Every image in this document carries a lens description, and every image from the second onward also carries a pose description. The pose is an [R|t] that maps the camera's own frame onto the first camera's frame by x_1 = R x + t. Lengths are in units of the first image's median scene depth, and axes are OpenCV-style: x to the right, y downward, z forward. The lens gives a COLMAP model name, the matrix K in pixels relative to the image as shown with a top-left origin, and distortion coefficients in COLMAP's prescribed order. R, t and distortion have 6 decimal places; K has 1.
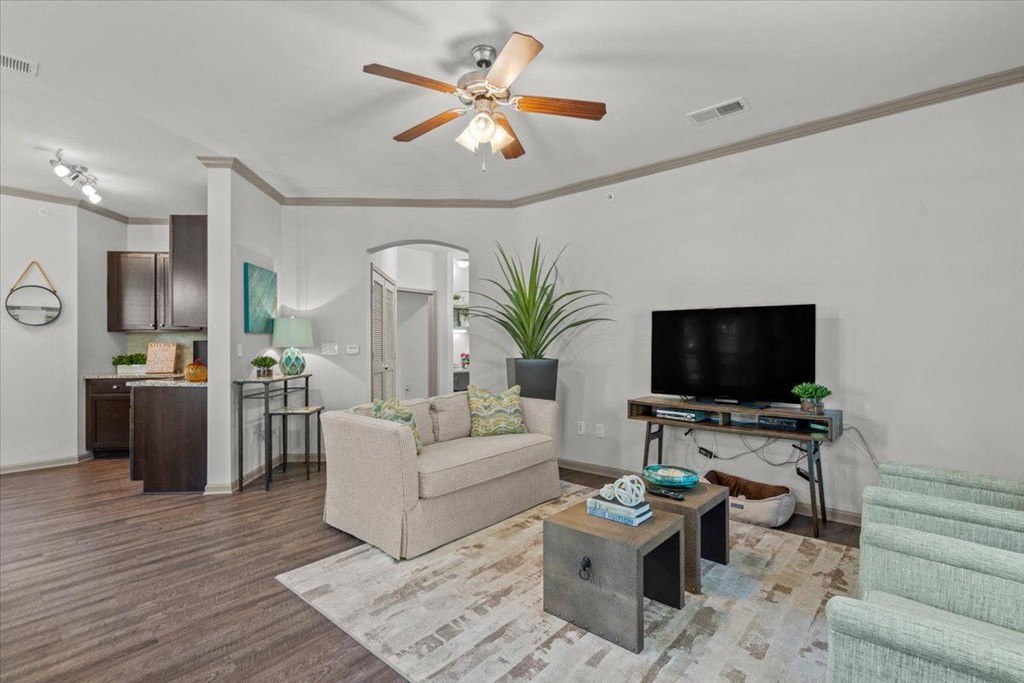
lens RADIAL K [[476.2, 0, 513.5], [0, 476.2, 342.5], [0, 0, 1]] dist [0.000317, 0.001370]
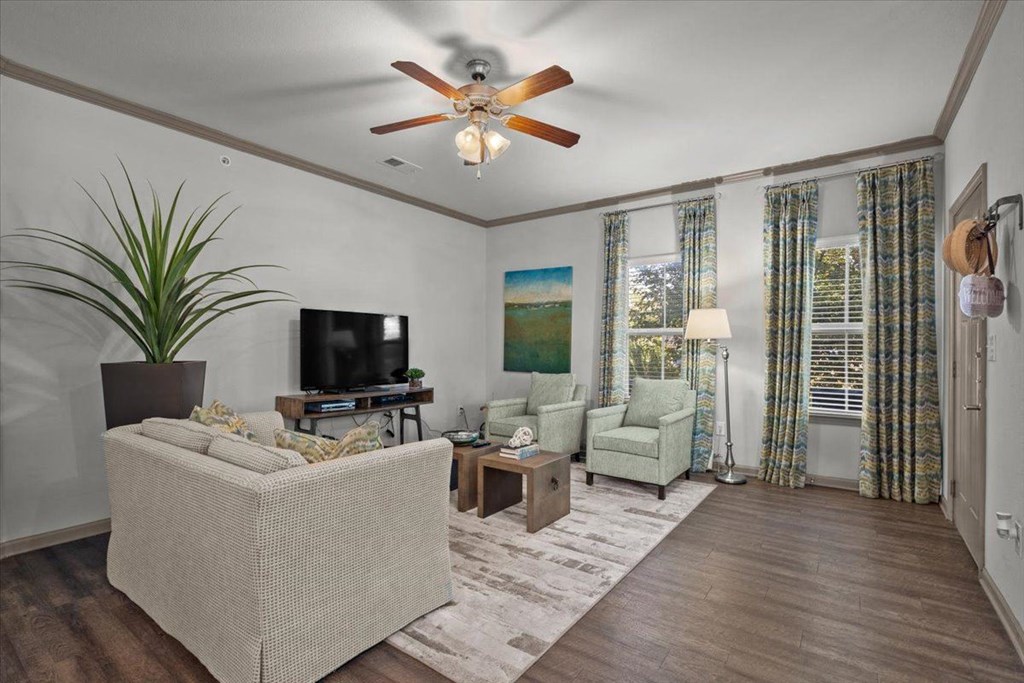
lens RADIAL K [[476.2, 0, 501.8], [0, 476.2, 342.7], [0, 0, 1]] dist [0.000317, 0.001370]
pose [[-0.061495, 0.002801, 0.998103, -1.027761], [-0.005247, 0.999981, -0.003130, 0.010390], [-0.998094, -0.005429, -0.061479, 0.923723]]
